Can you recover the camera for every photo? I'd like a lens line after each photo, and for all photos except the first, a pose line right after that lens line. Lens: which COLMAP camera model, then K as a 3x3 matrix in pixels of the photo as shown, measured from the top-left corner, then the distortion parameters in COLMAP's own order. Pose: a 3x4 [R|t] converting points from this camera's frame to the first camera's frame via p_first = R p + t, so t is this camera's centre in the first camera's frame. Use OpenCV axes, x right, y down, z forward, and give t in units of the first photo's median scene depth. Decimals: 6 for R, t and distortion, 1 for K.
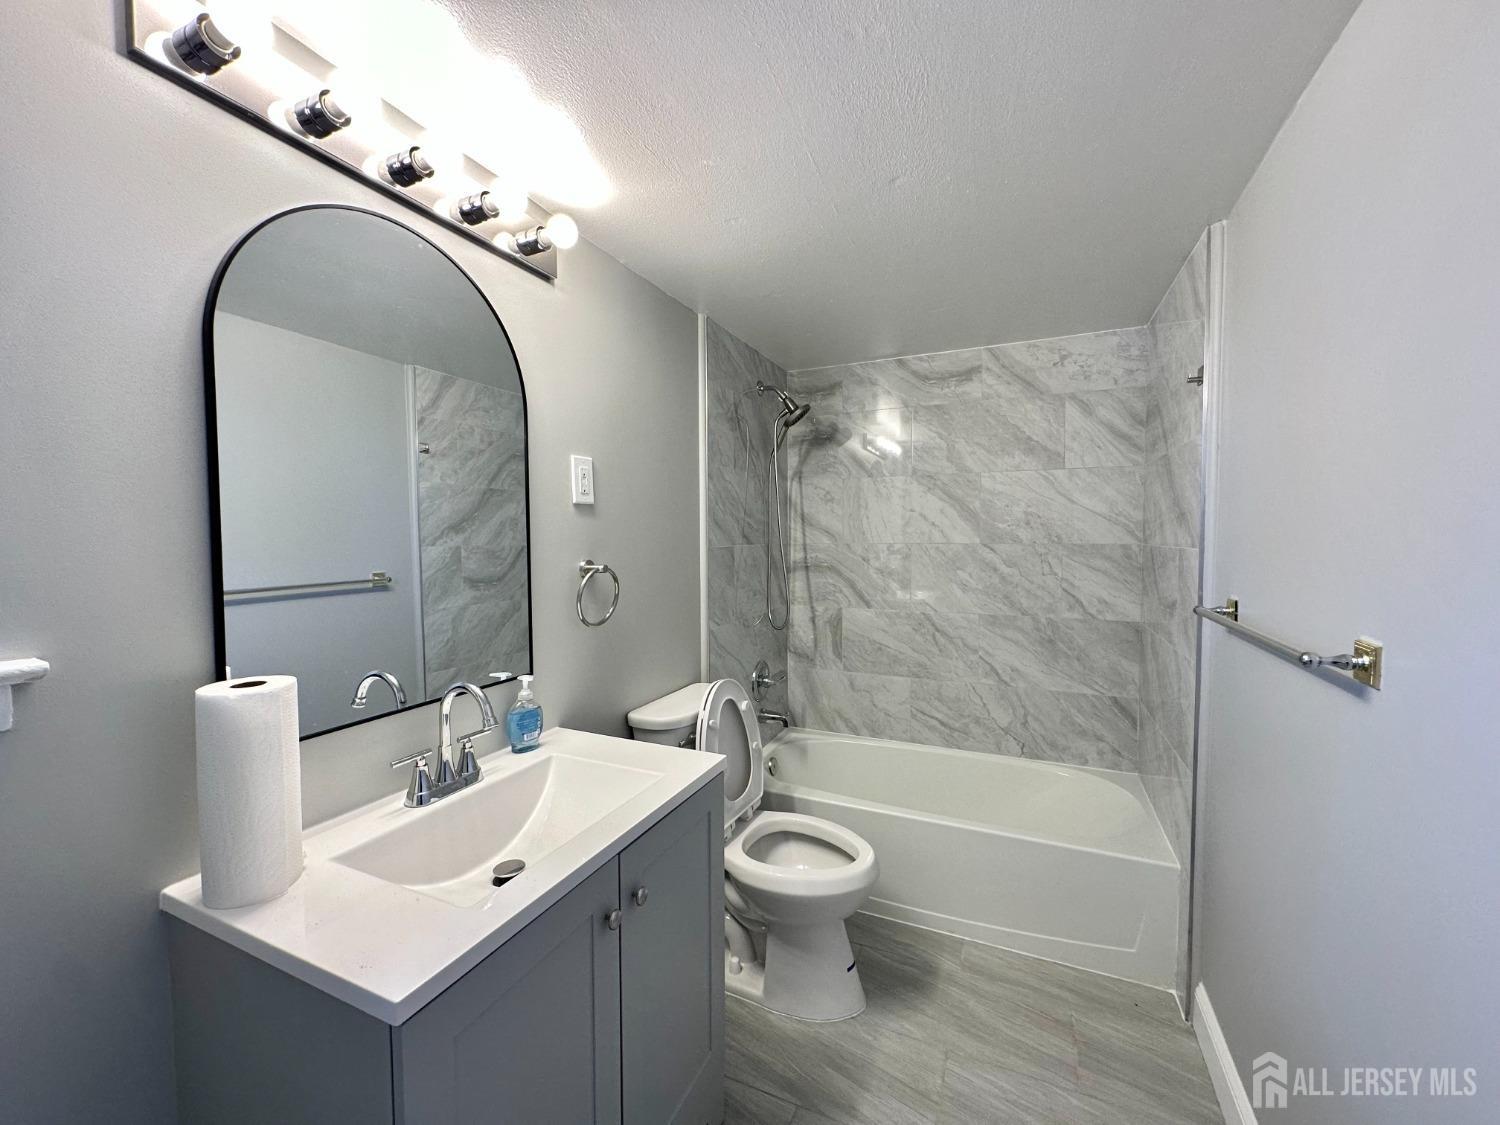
lens RADIAL K [[597.8, 0, 751.0], [0, 597.8, 561.4], [0, 0, 1]] dist [-0.004807, 0.000848]
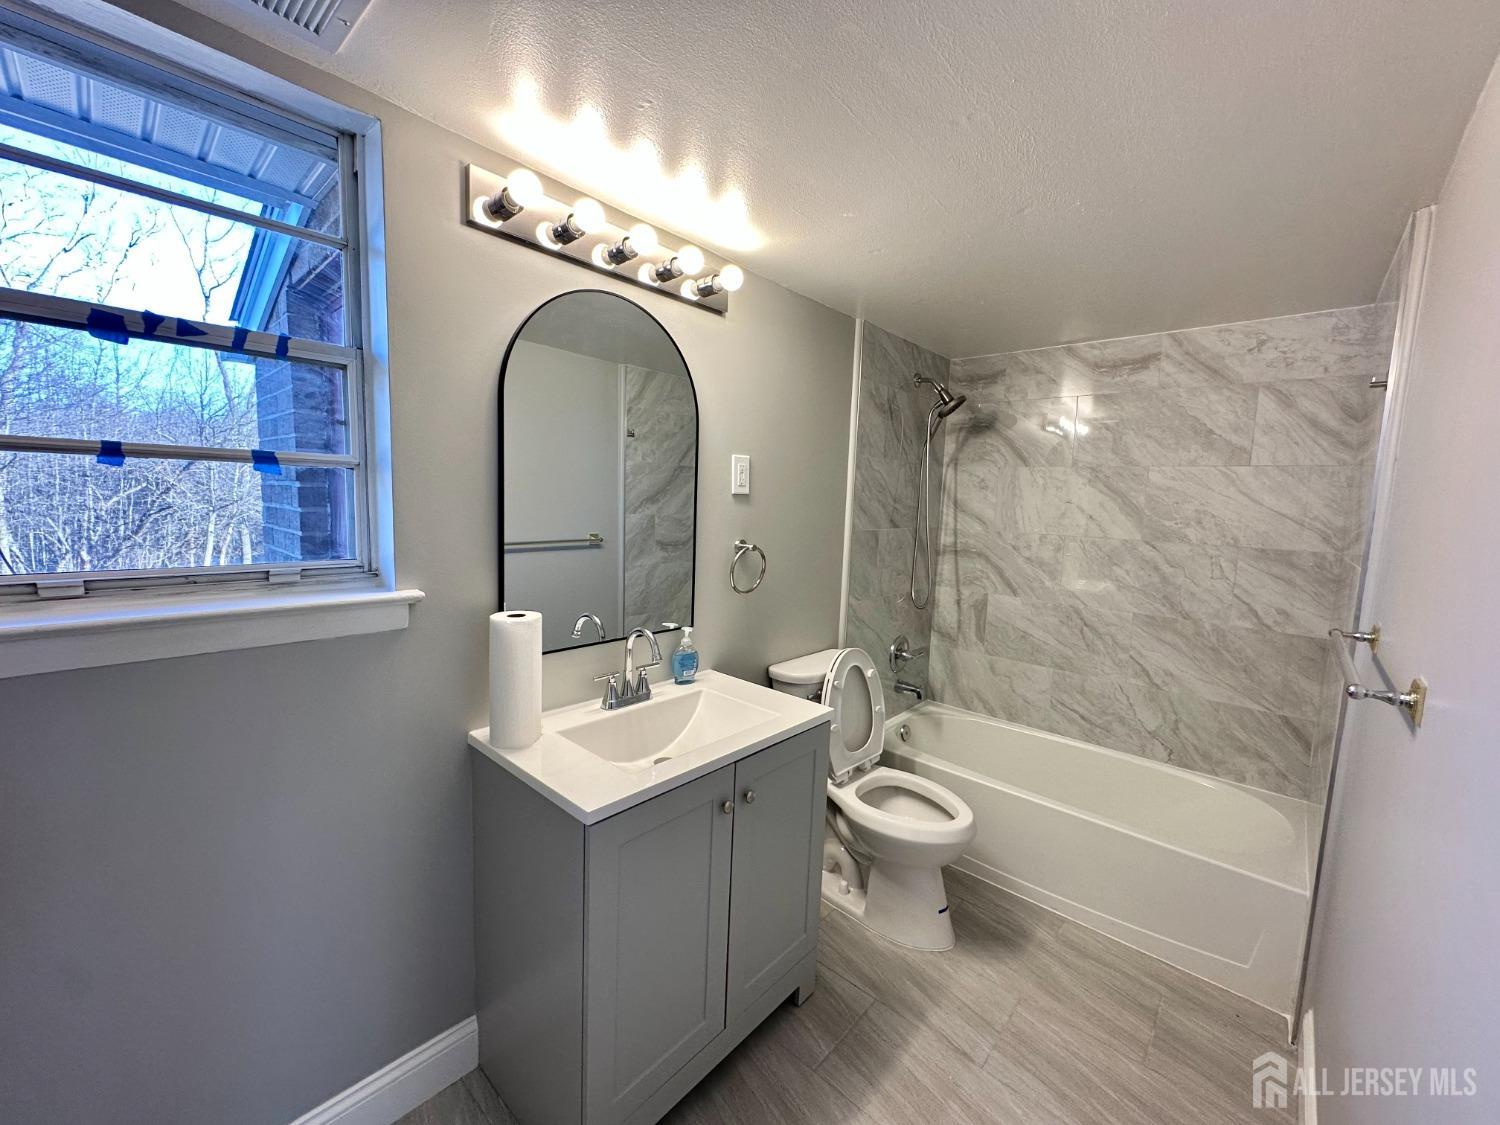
lens RADIAL K [[597.8, 0, 751.0], [0, 597.8, 561.4], [0, 0, 1]] dist [-0.004807, 0.000848]
pose [[0.952265, 0.072285, -0.296592, 0.078908], [-0.054857, 0.996265, 0.066681, -0.028264], [0.300305, -0.047228, 0.952673, -0.118132]]
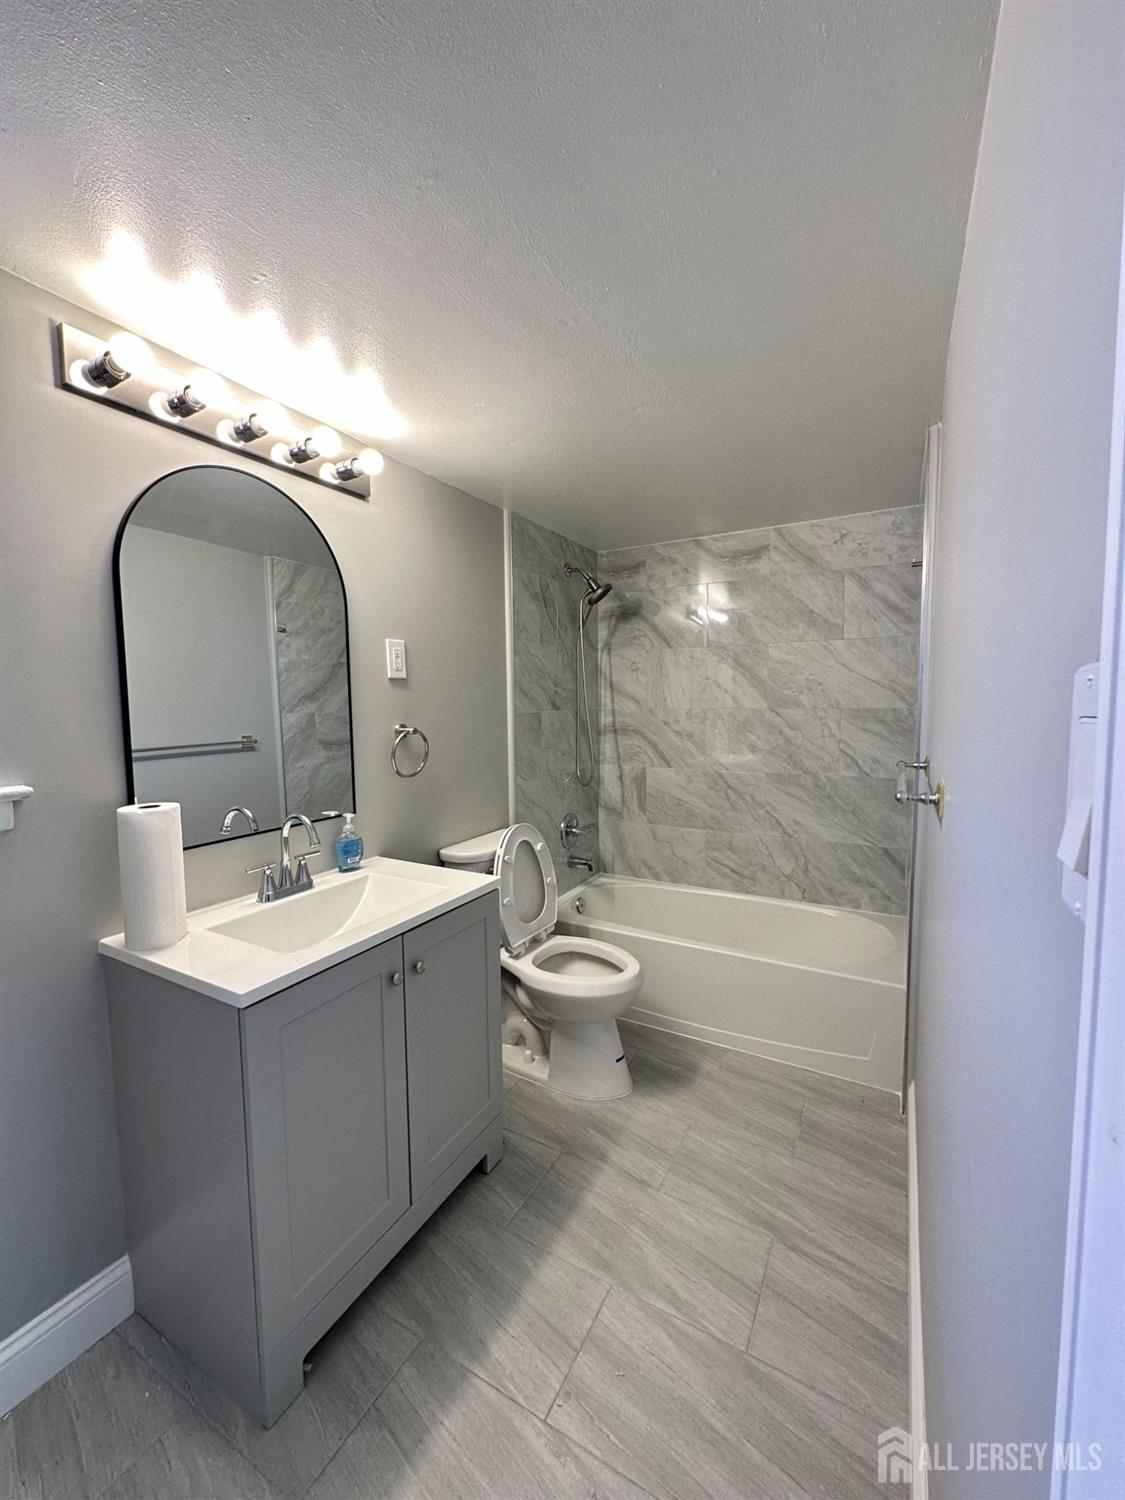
lens RADIAL K [[597.8, 0, 563.2], [0, 597.8, 750.8], [0, 0, 1]] dist [-0.004807, 0.000848]
pose [[0.996493, 0.000895, -0.083667, 0.112030], [0.002507, 0.999174, 0.040552, 0.002762], [0.083634, -0.040620, 0.995668, -0.140572]]
